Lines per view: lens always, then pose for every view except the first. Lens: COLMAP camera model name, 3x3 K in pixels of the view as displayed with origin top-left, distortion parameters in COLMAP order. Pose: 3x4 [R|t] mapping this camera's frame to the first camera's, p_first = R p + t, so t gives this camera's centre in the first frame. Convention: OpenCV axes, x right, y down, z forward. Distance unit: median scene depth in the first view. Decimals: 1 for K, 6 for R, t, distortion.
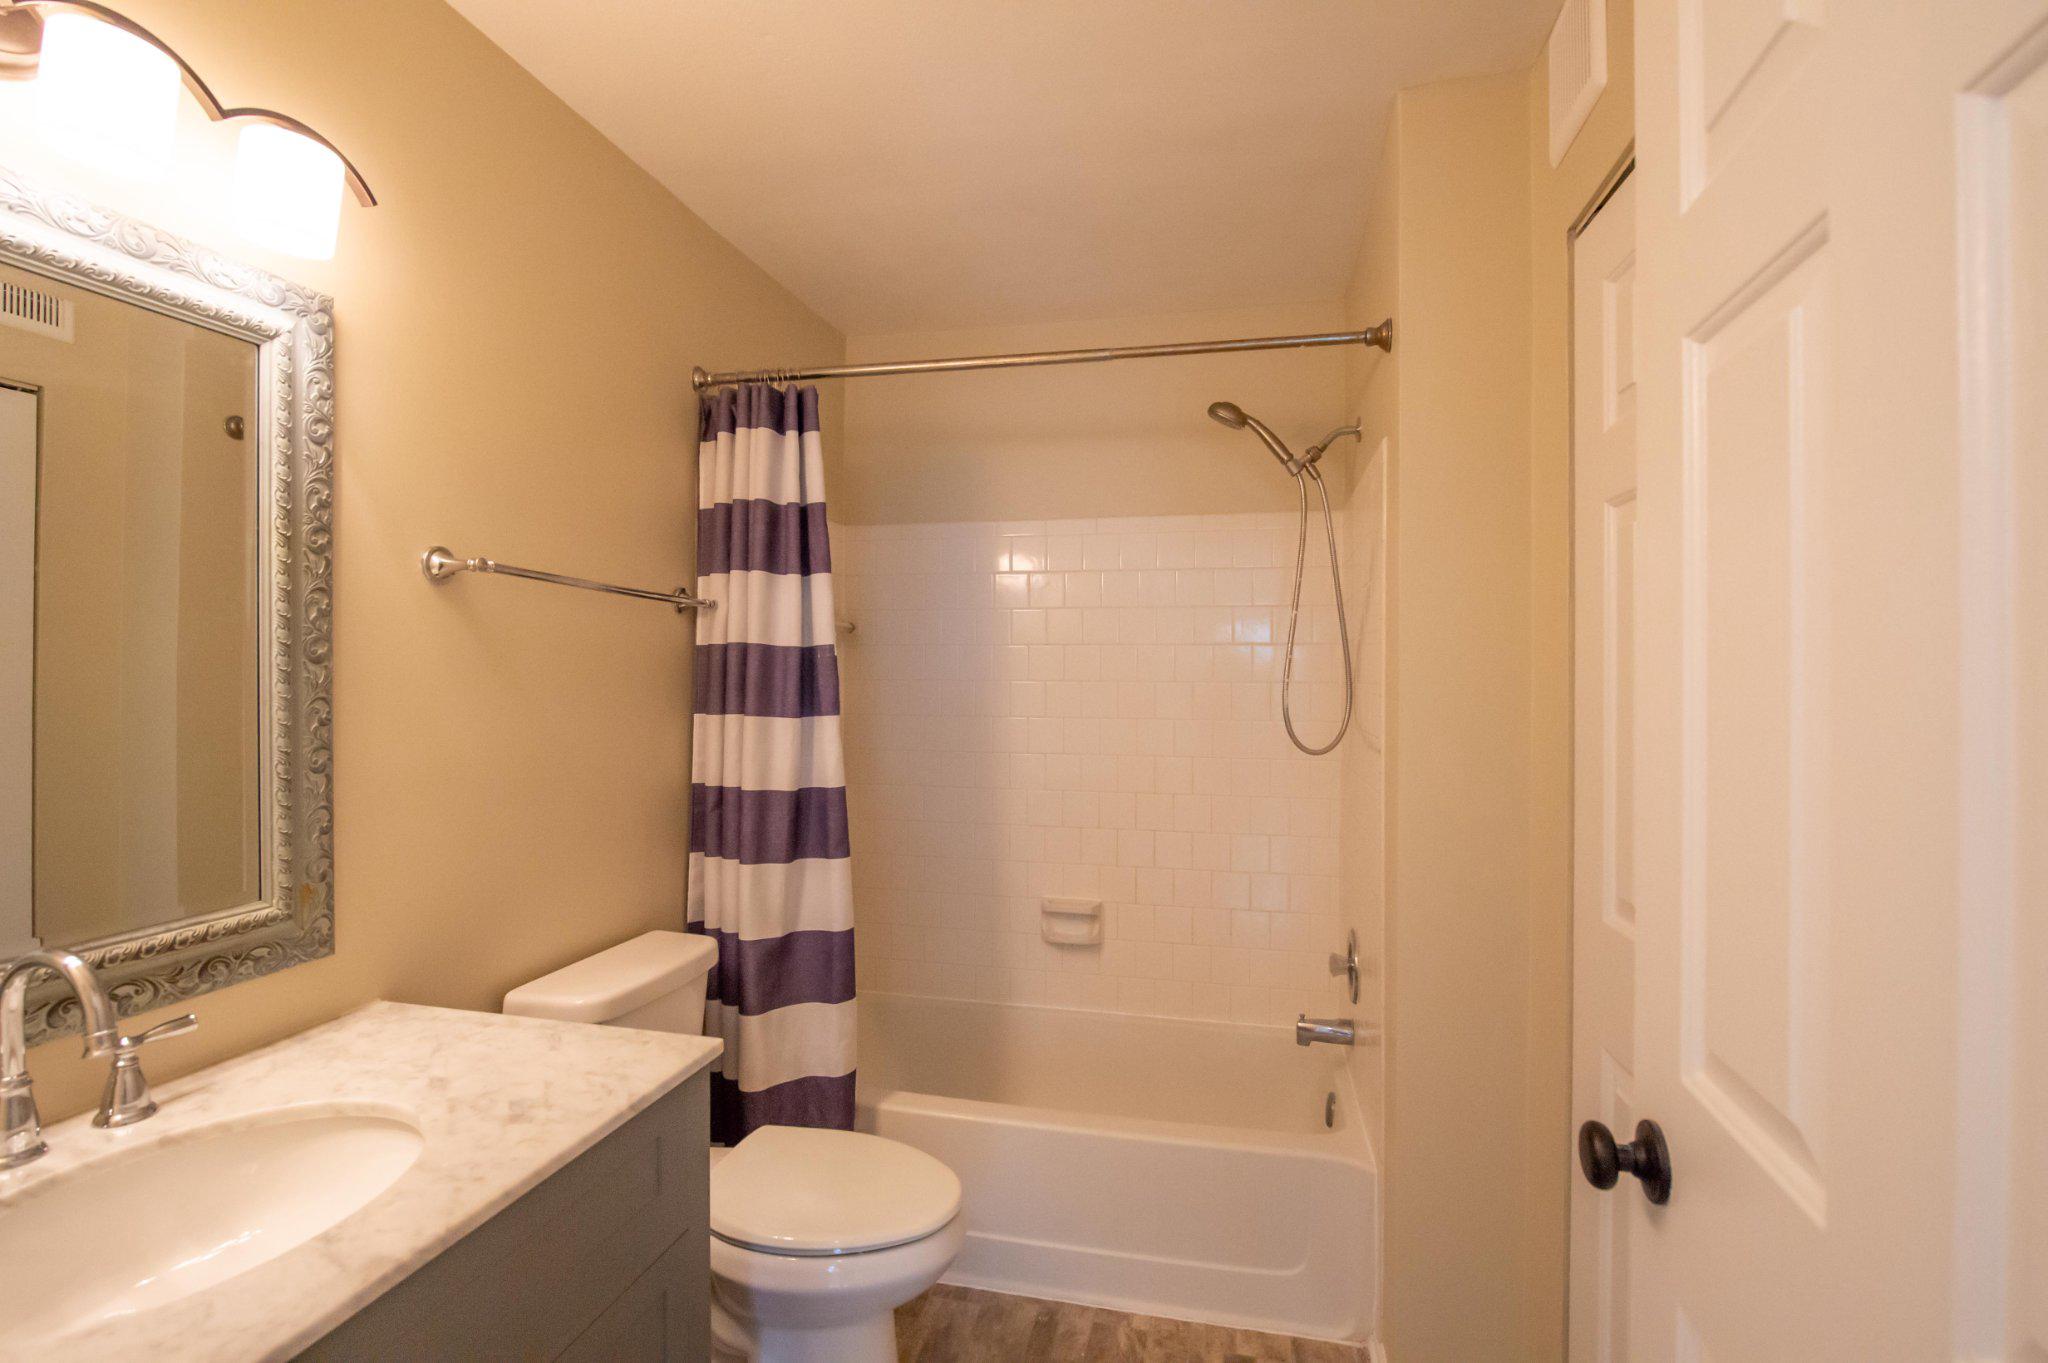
lens RADIAL K [[930.5, 0, 1022.6], [0, 930.5, 679.8], [0, 0, 1]] dist [-0.011033, -0.001273]
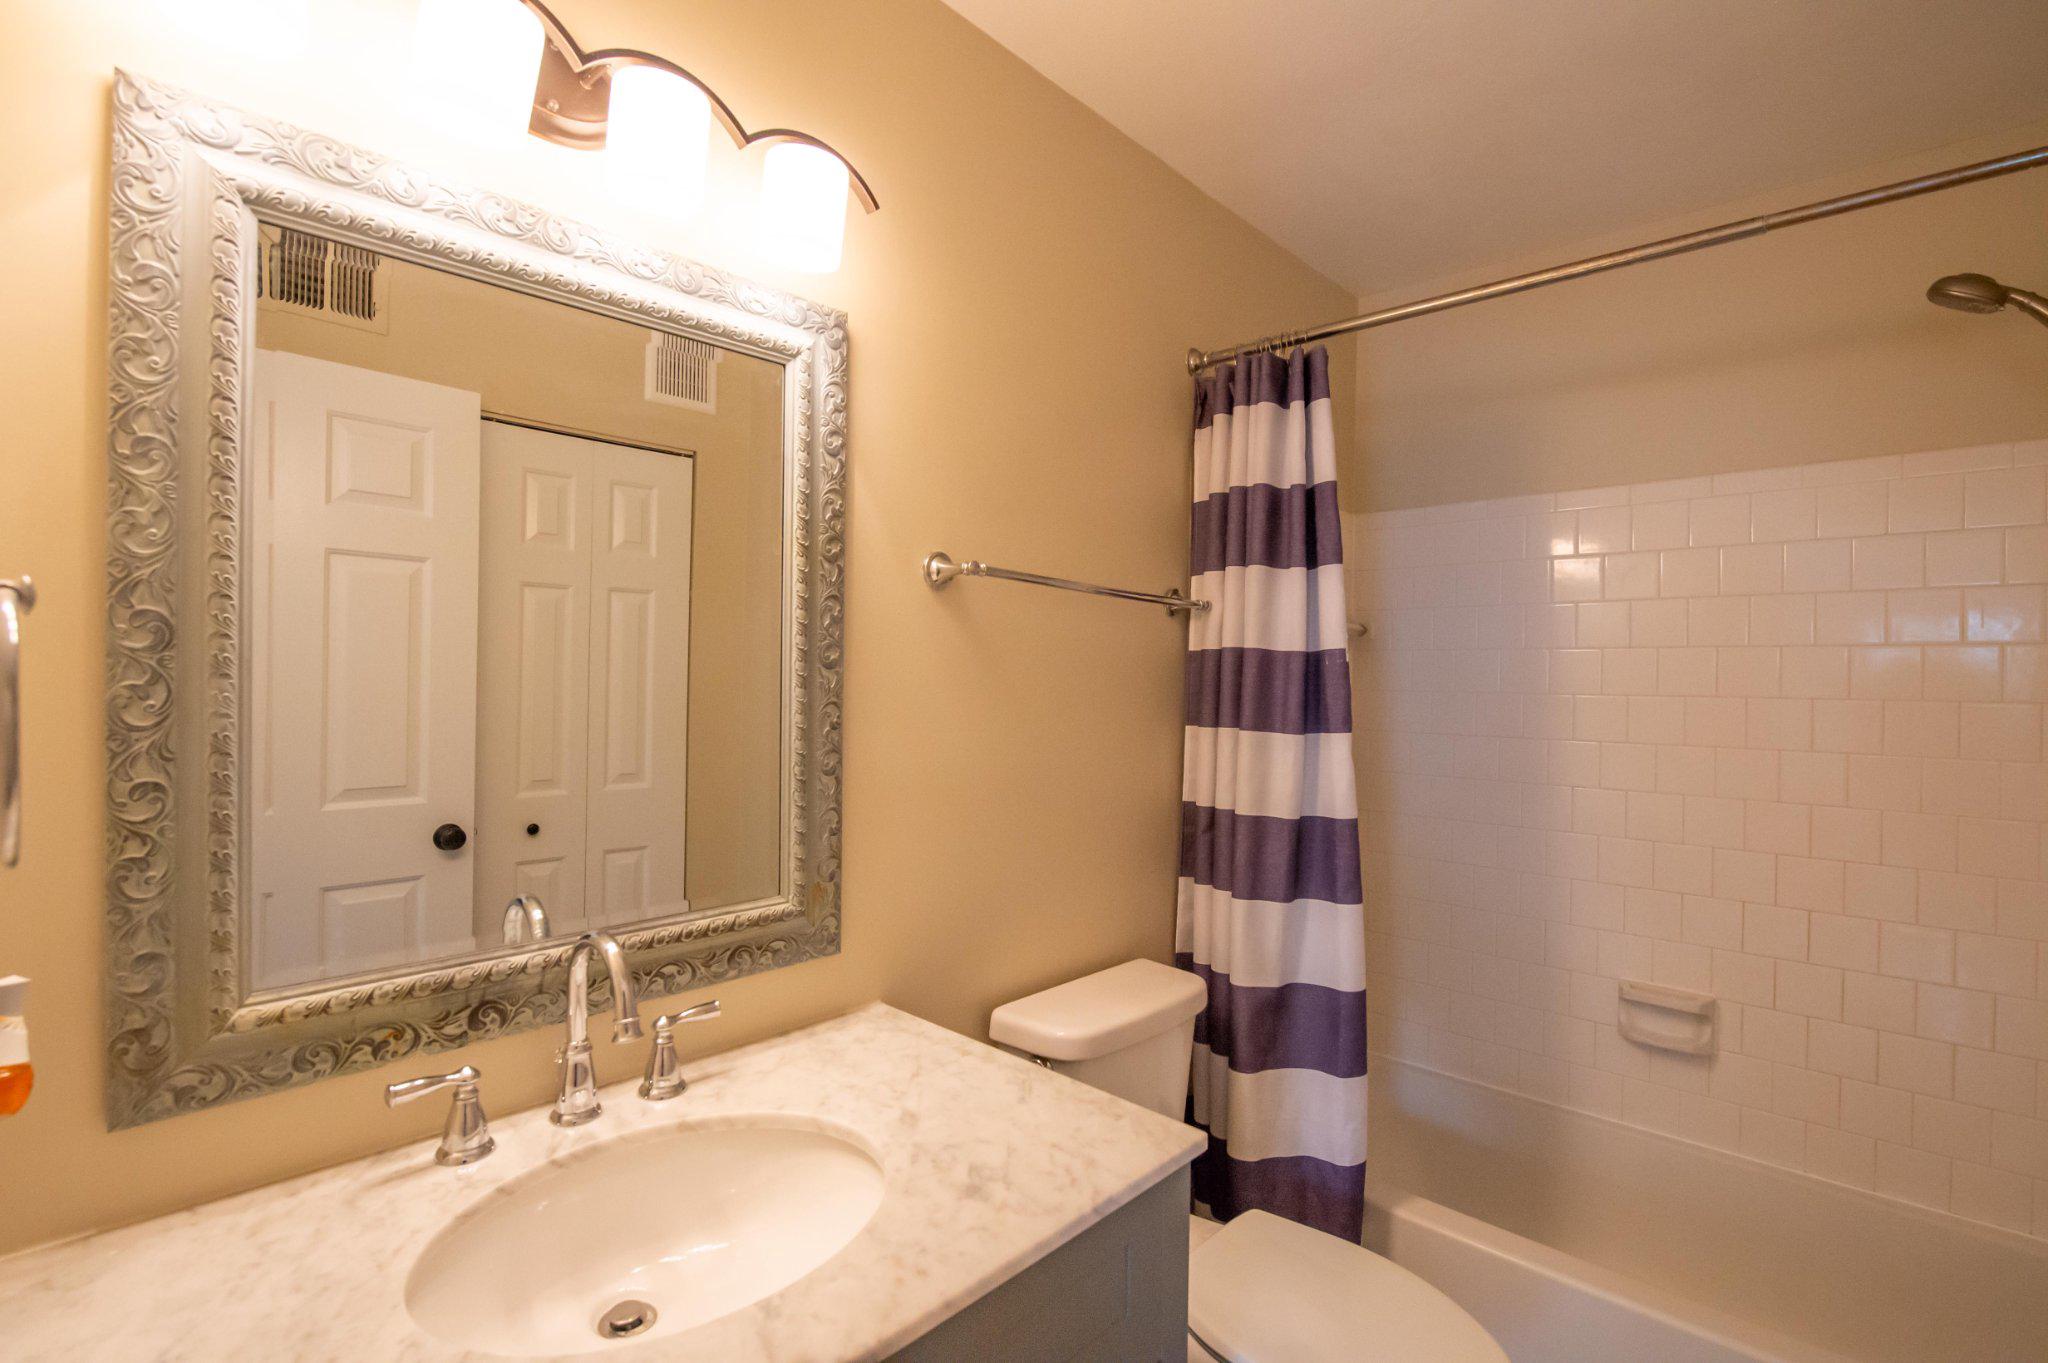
lens RADIAL K [[930.5, 0, 1022.6], [0, 930.5, 679.8], [0, 0, 1]] dist [-0.011033, -0.001273]
pose [[0.866837, 0.007982, -0.498528, -0.038555], [-0.012592, 0.999903, -0.005884, -0.001293], [0.498433, 0.011378, 0.866854, 0.133028]]
